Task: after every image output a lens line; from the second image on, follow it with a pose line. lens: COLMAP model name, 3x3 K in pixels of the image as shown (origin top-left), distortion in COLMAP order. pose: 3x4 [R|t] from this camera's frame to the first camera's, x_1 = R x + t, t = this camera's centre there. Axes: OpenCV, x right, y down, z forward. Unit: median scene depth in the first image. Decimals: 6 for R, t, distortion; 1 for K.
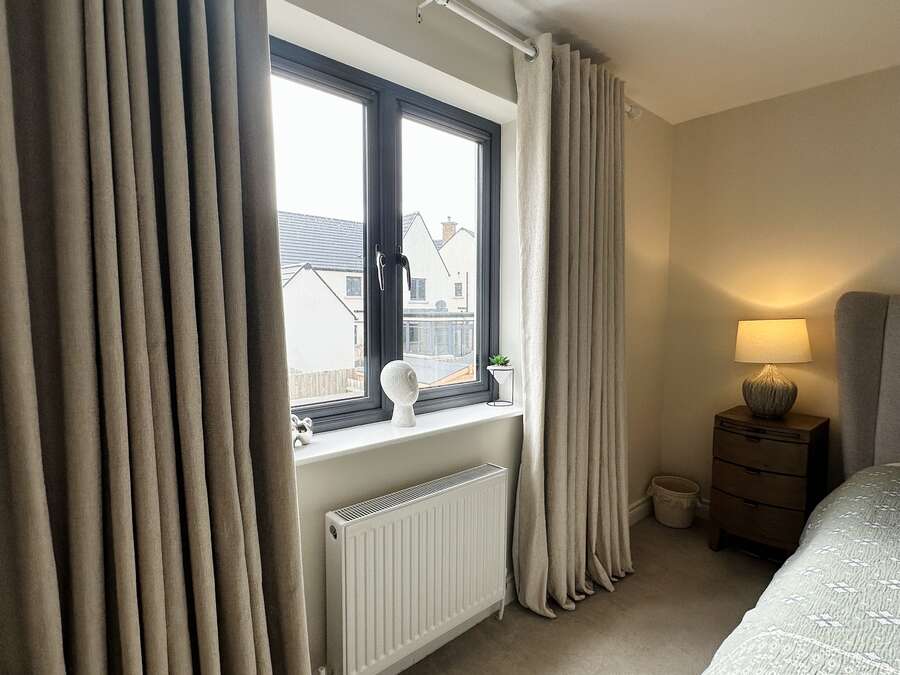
lens RADIAL K [[482.1, 0, 450.0], [0, 482.1, 337.5], [0, 0, 1]] dist [0.000453, 0.000891]
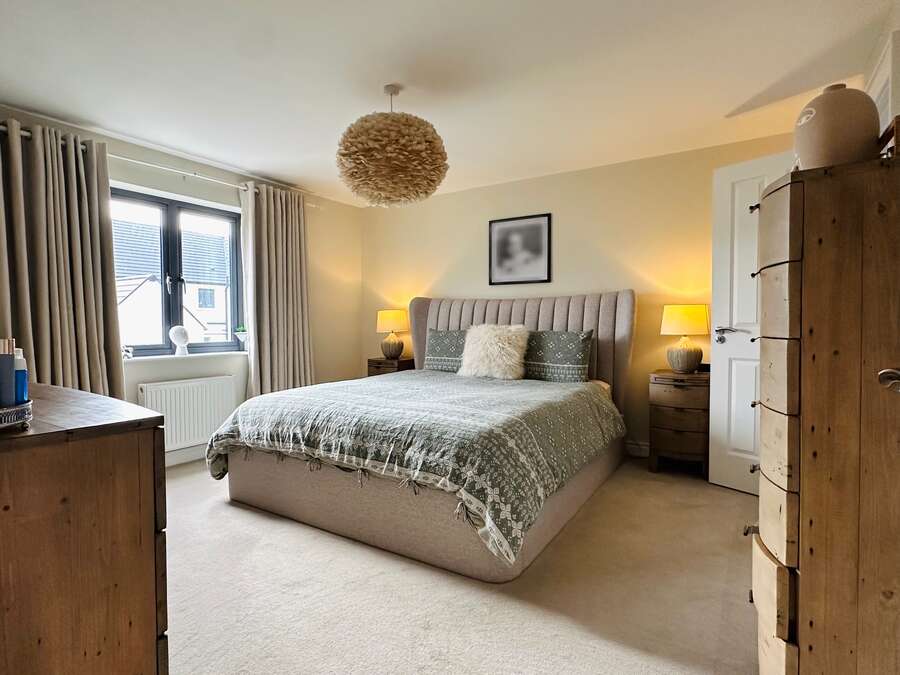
lens RADIAL K [[482.1, 0, 450.0], [0, 482.1, 337.5], [0, 0, 1]] dist [0.000453, 0.000891]
pose [[0.967229, -0.015242, 0.253450, 0.513356], [0.022532, 0.999411, -0.025885, 0.179628], [-0.252906, 0.030747, 0.967002, -1.386775]]
